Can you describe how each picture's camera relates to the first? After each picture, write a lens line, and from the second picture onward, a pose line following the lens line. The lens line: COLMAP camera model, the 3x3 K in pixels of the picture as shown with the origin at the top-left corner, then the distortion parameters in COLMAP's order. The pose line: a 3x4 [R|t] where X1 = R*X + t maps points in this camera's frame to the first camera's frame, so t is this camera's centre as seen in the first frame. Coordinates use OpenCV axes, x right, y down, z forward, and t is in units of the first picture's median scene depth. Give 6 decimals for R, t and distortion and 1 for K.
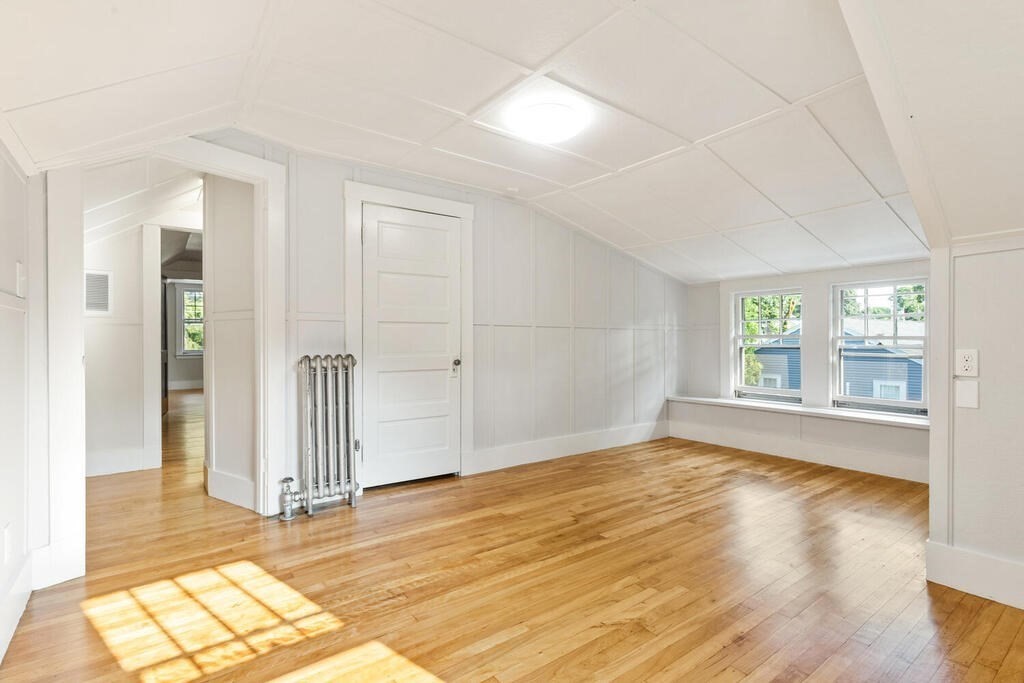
lens RADIAL K [[484.1, 0, 511.5], [0, 484.1, 336.3], [0, 0, 1]] dist [-0.000550, -0.000202]
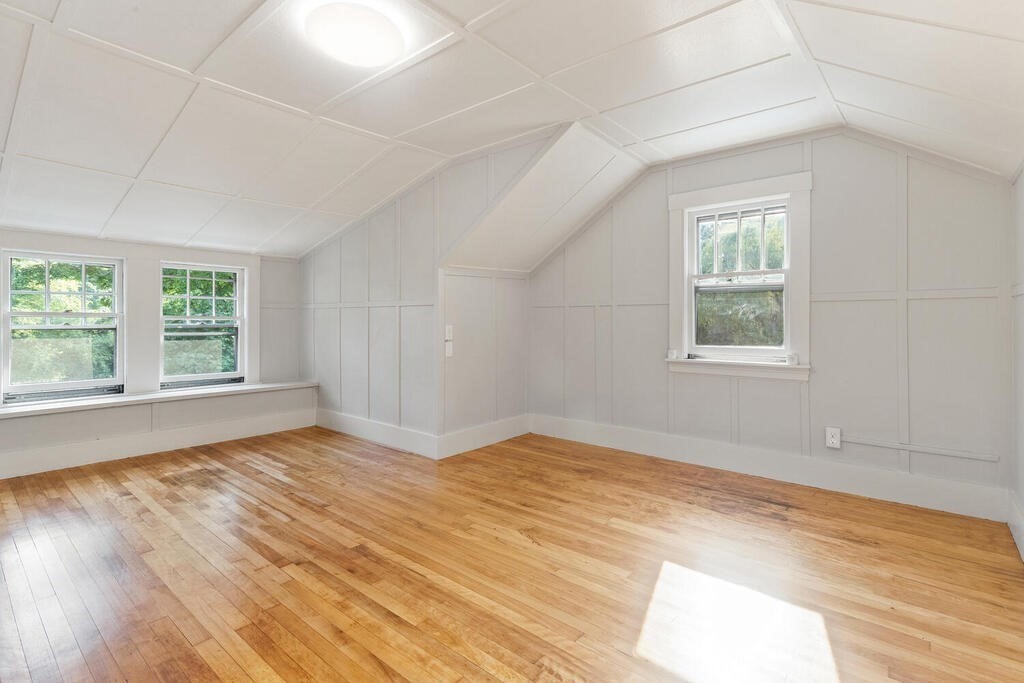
lens RADIAL K [[488.2, 0, 510.9], [0, 488.2, 320.4], [0, 0, 1]] dist [-0.000258, -0.000112]
pose [[-0.224920, 0.000303, 0.974377, -0.731978], [-0.008816, 0.999958, -0.002346, 0.008427], [-0.974337, -0.009118, -0.224908, 0.939219]]
